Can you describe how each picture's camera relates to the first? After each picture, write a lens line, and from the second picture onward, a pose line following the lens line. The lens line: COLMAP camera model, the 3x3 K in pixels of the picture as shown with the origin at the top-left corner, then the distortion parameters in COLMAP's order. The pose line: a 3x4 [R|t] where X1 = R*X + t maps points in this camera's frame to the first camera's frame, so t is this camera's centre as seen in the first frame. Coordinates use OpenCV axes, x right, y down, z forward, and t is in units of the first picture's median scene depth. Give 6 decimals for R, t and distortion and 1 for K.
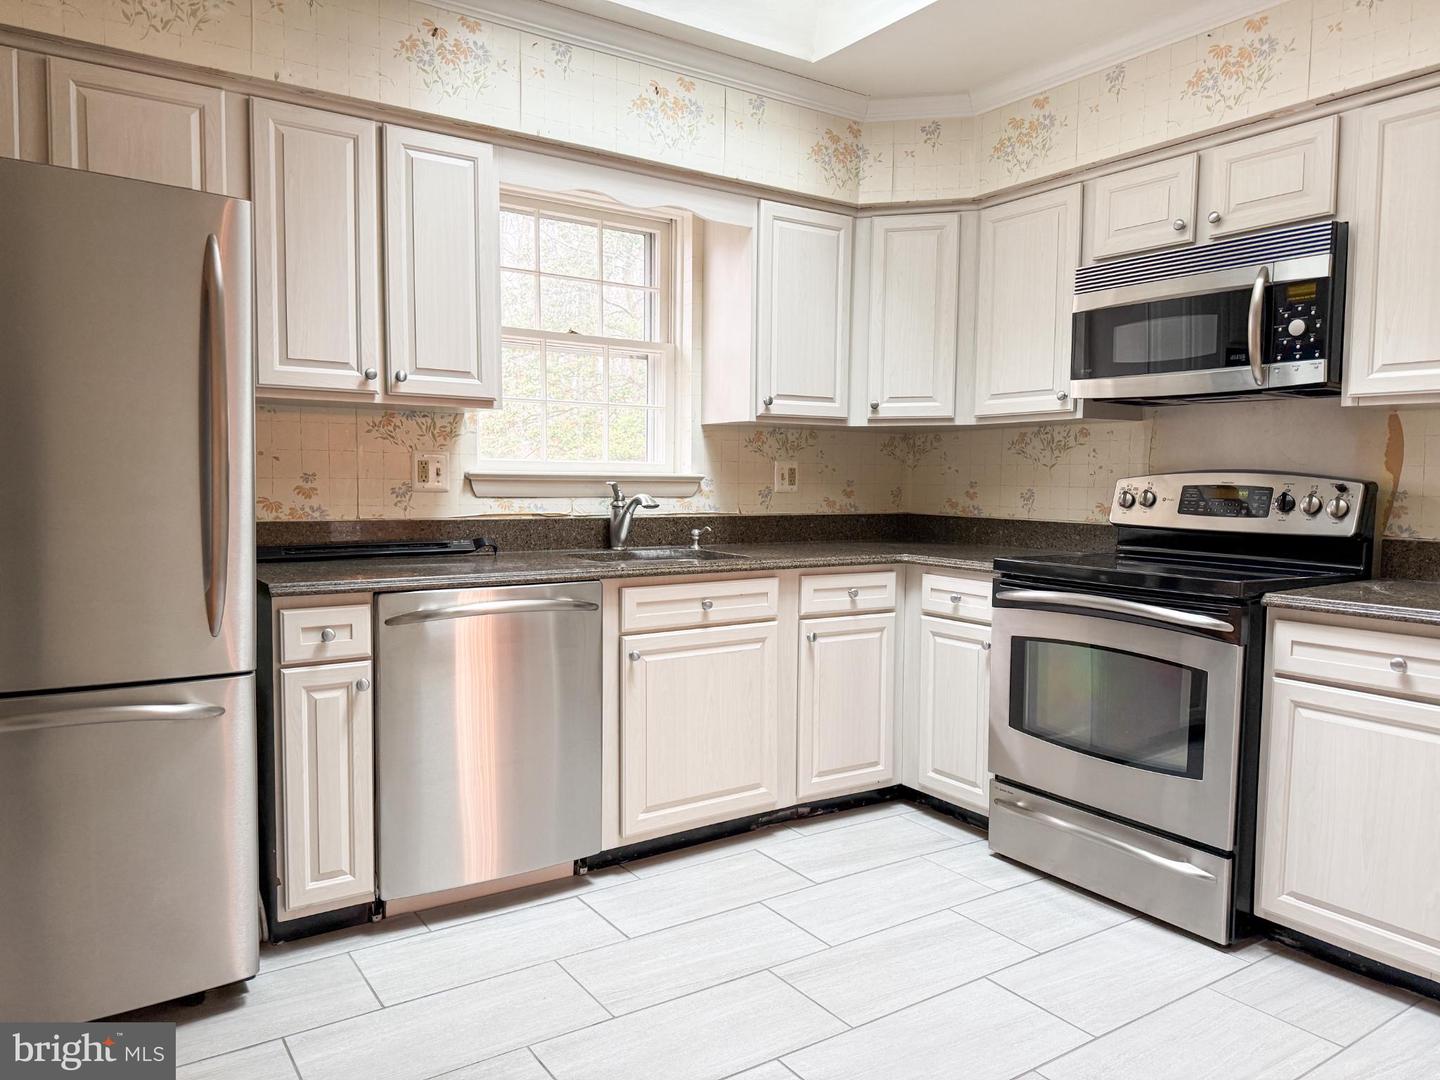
lens RADIAL K [[1022.1, 0, 689.4], [0, 1022.1, 545.0], [0, 0, 1]] dist [0.179191, -0.314720]
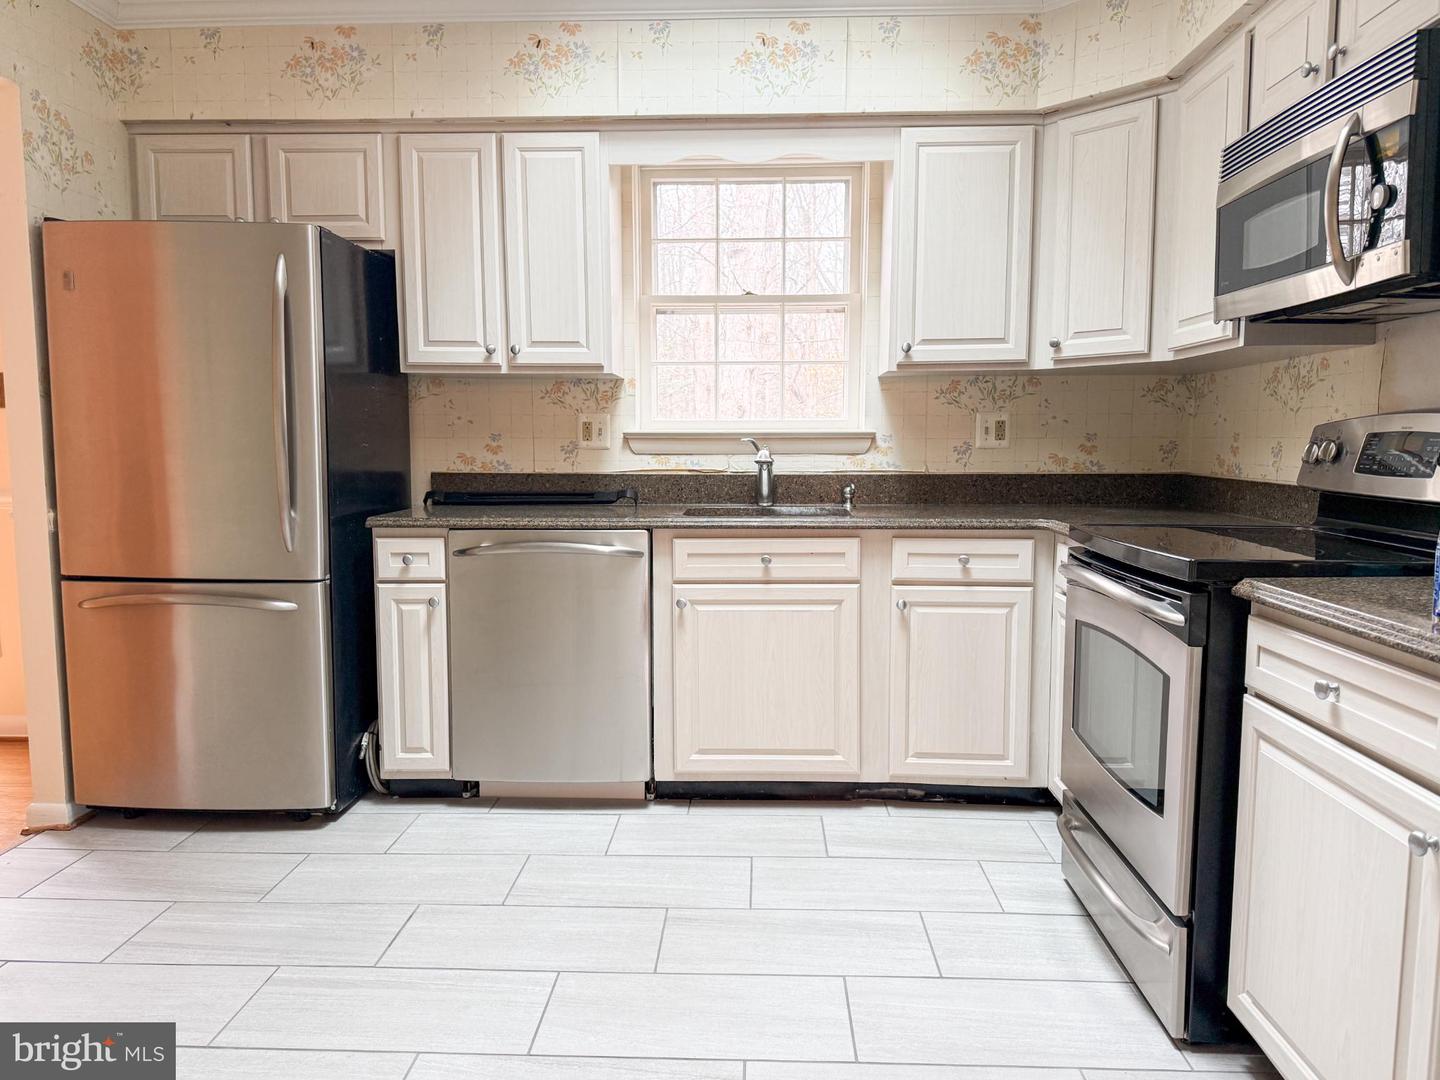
lens RADIAL K [[1022.1, 0, 689.4], [0, 1022.1, 545.0], [0, 0, 1]] dist [0.179191, -0.314720]
pose [[0.804937, 0.049246, -0.591313, 0.509353], [-0.031255, 0.998685, 0.040627, 0.004989], [0.592537, -0.014221, 0.805418, 0.144773]]
